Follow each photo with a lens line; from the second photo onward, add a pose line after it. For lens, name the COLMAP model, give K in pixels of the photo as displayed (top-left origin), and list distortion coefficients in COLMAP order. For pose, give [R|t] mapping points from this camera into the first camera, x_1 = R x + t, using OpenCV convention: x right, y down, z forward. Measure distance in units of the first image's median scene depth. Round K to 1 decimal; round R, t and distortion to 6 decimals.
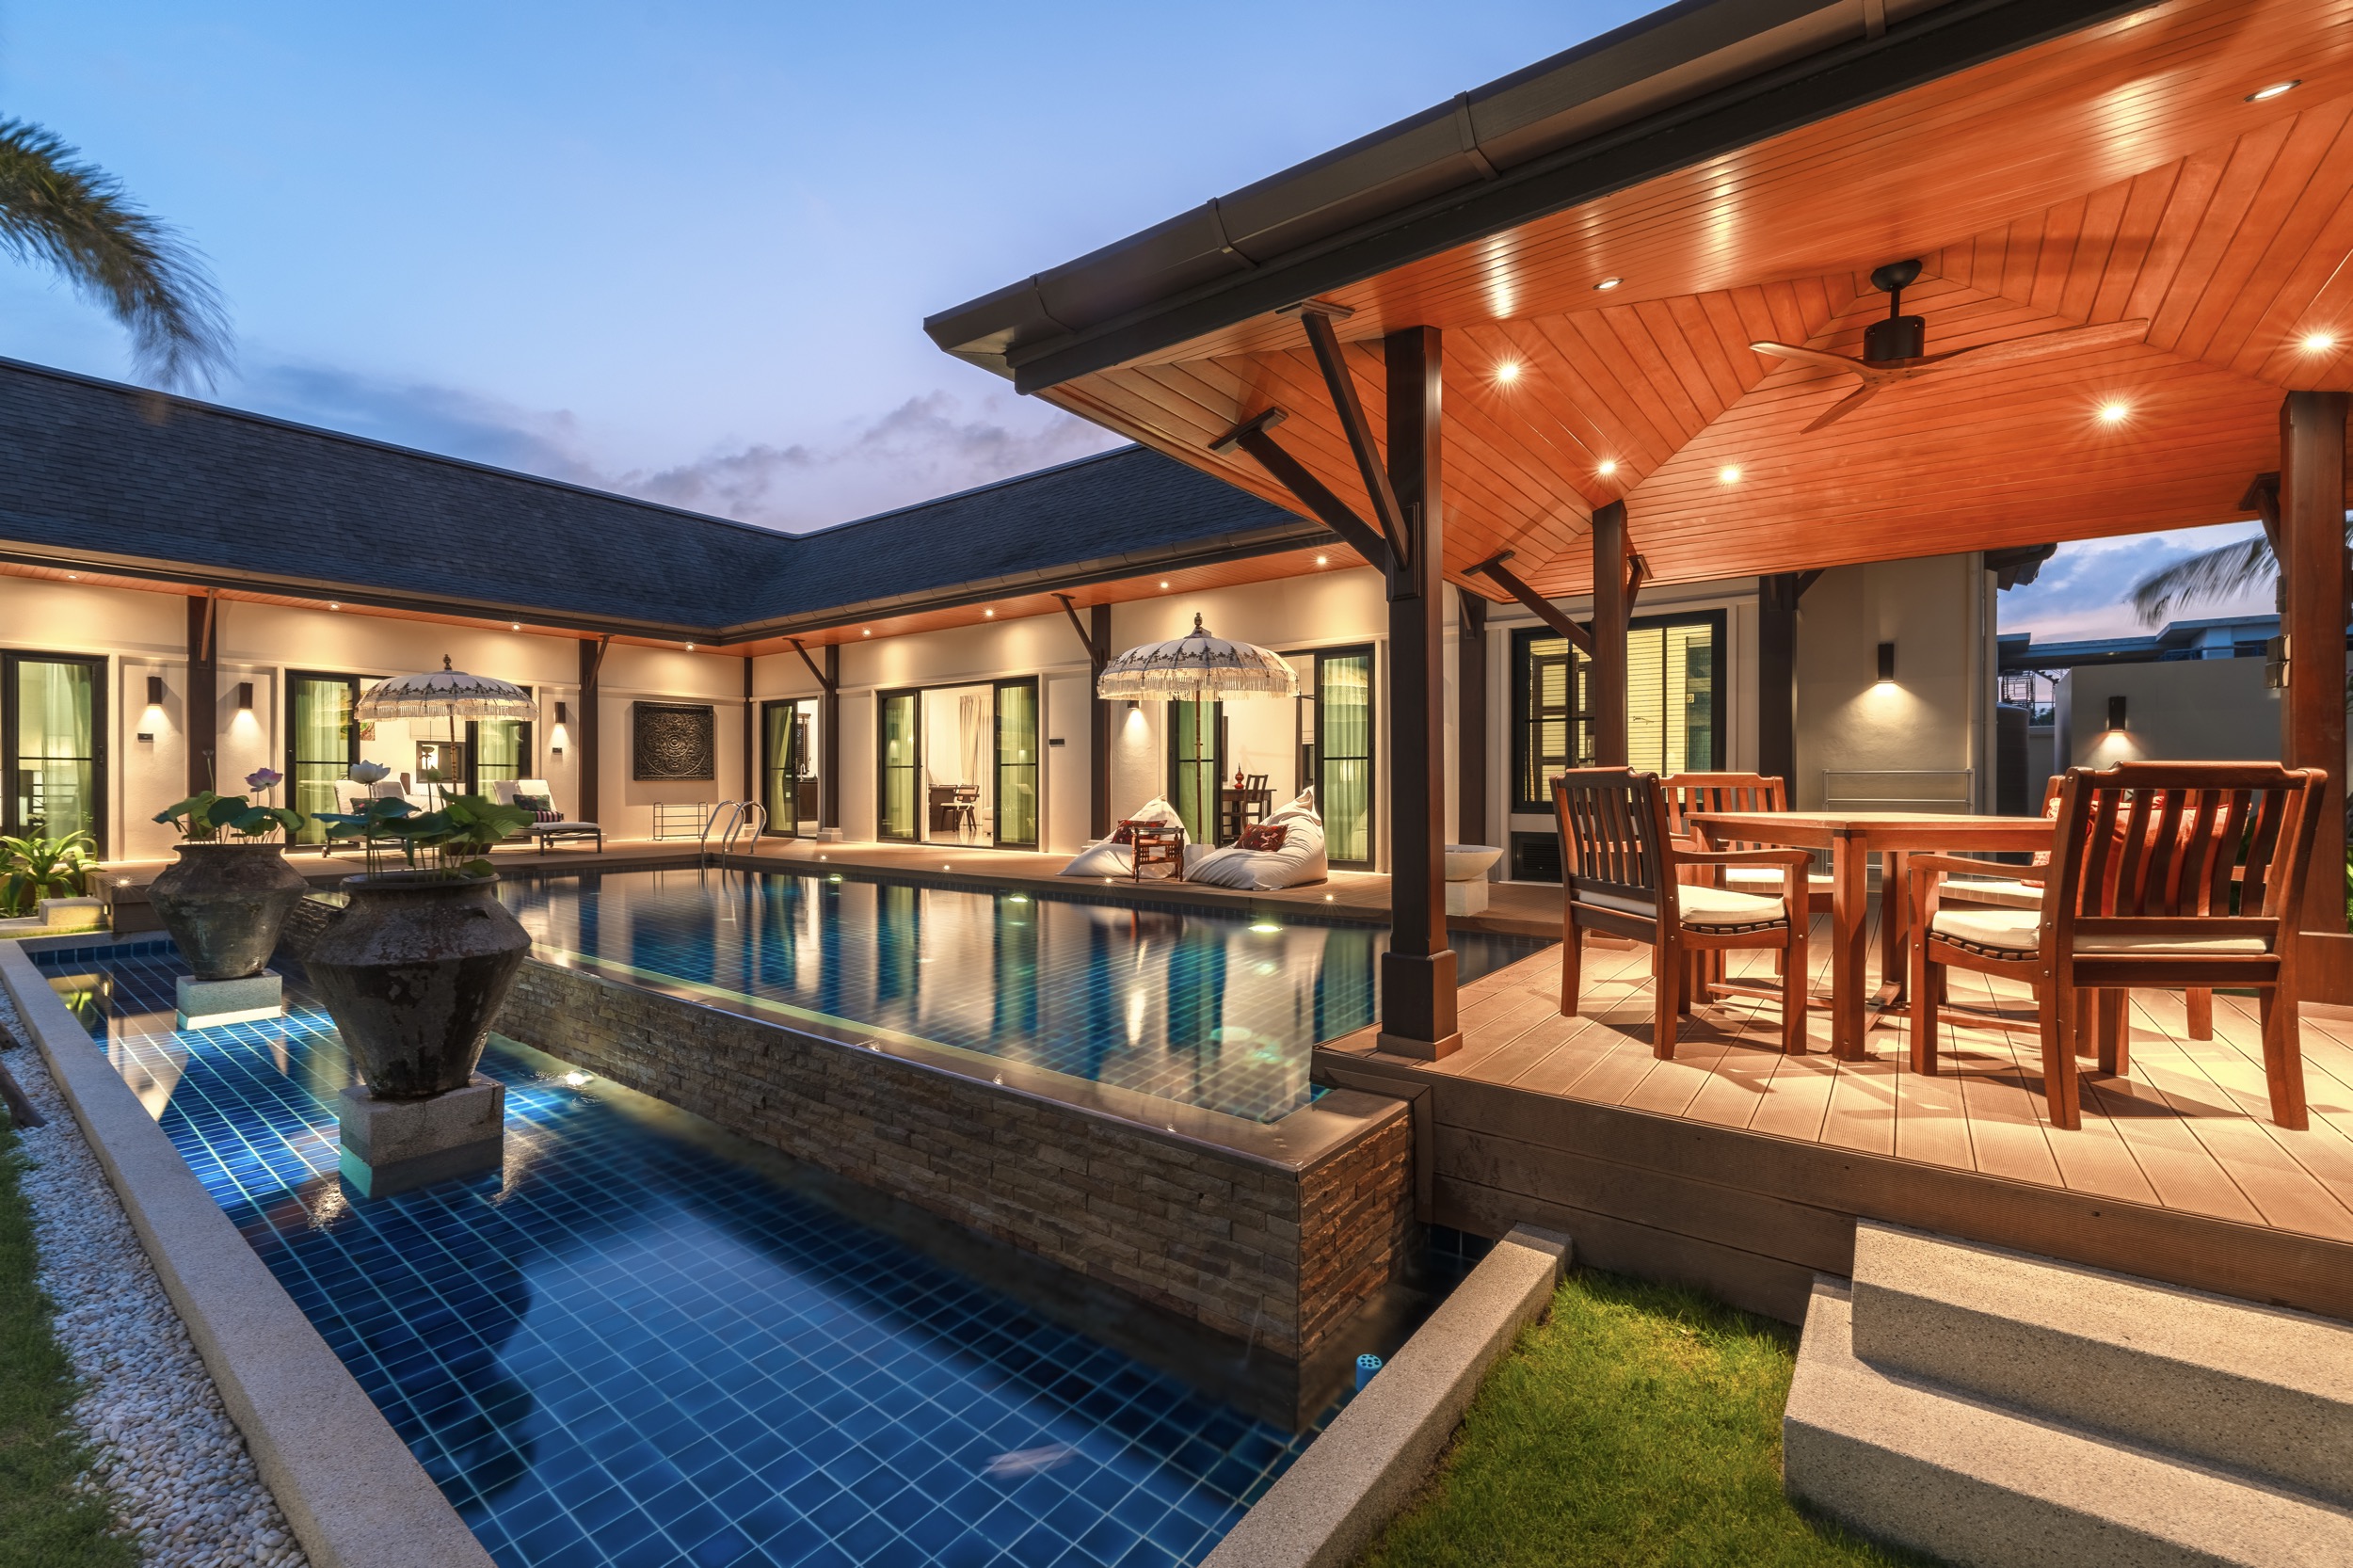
lens RADIAL K [[972.2, 0, 1196.6], [0, 972.2, 783.7], [0, 0, 1]] dist [0.003247, -0.000659]
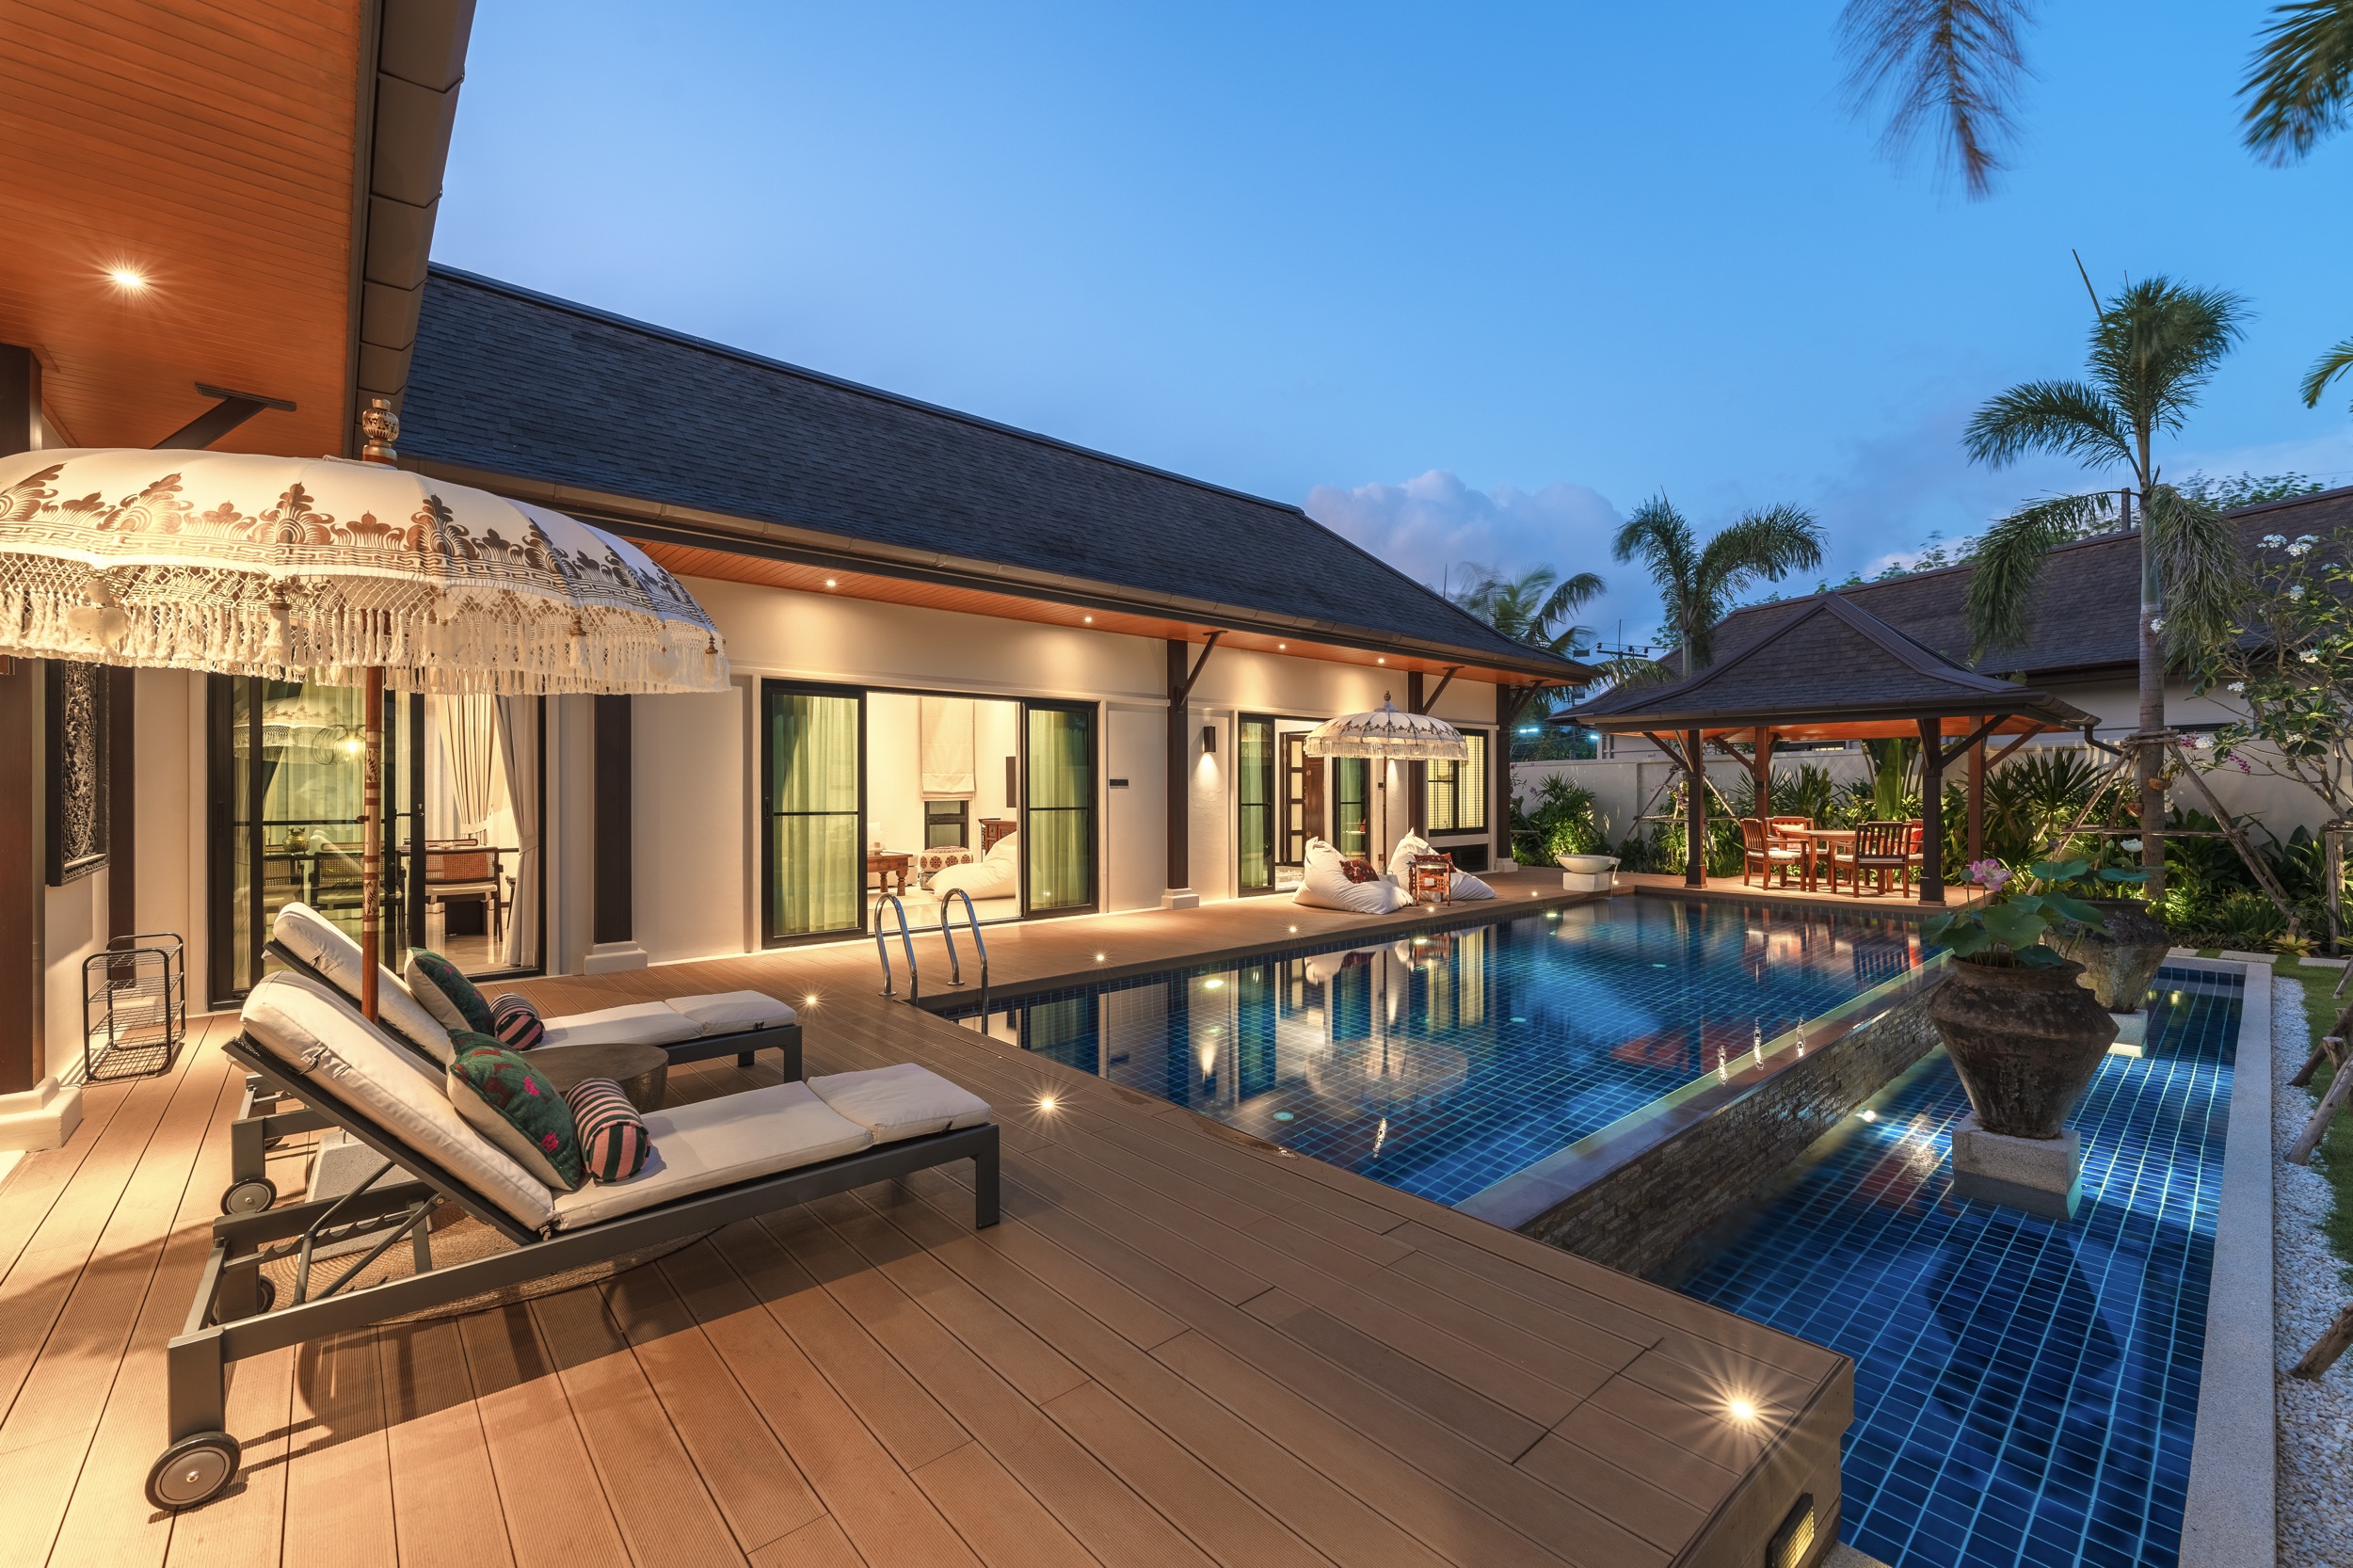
lens RADIAL K [[962.5, 0, 1176.5], [0, 962.5, 784.0], [0, 0, 1]] dist [-0.000644, -0.000252]
pose [[0.201336, 0.000580, 0.979522, -1.043876], [-0.001485, 0.999999, -0.000287, -0.044892], [-0.979521, -0.001397, 0.201337, 0.833974]]
